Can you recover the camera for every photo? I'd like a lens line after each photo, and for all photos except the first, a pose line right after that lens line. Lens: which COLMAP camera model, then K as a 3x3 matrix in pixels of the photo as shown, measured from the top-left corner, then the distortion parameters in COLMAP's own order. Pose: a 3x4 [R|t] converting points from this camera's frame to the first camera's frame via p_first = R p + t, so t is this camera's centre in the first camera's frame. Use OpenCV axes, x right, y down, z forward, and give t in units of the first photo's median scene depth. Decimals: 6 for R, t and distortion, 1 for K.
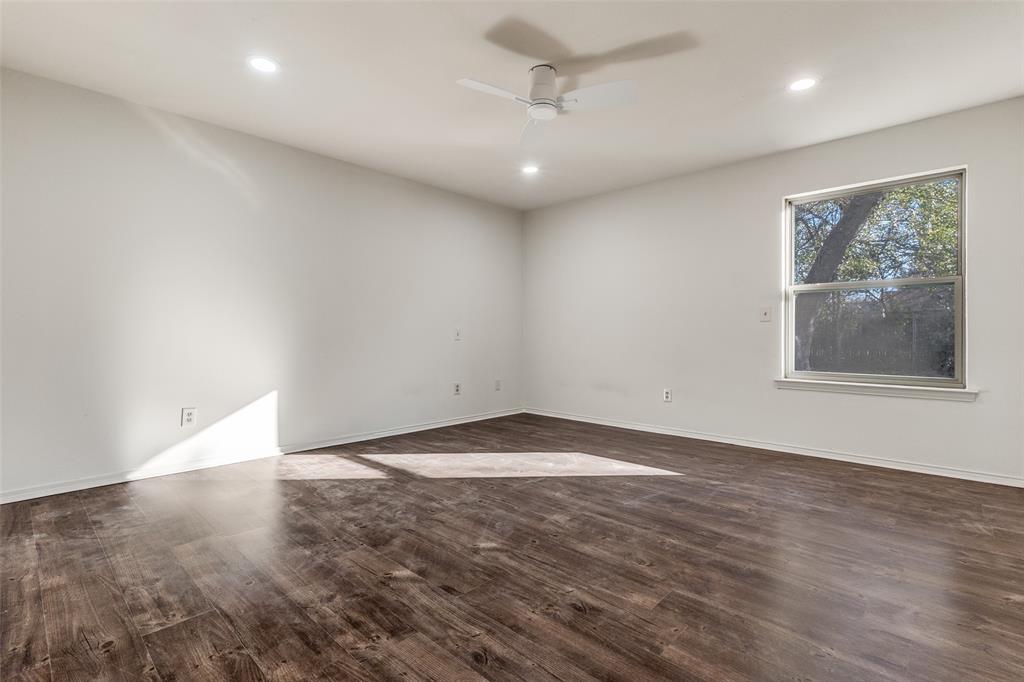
lens RADIAL K [[468.8, 0, 505.9], [0, 468.8, 335.2], [0, 0, 1]] dist [-0.003537, 0.000381]
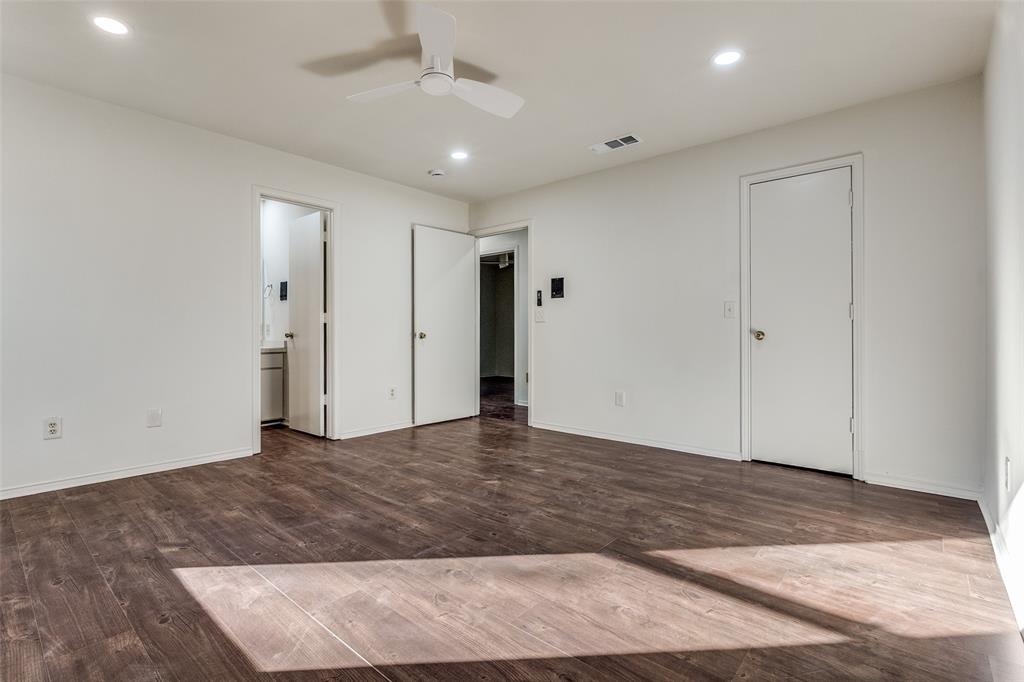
lens RADIAL K [[468.8, 0, 505.9], [0, 468.8, 335.2], [0, 0, 1]] dist [-0.003537, 0.000381]
pose [[-0.999205, -0.003267, -0.039728, -0.018228], [-0.003280, 0.999995, 0.000280, 0.000261], [0.039727, 0.000411, -0.999210, 2.008817]]
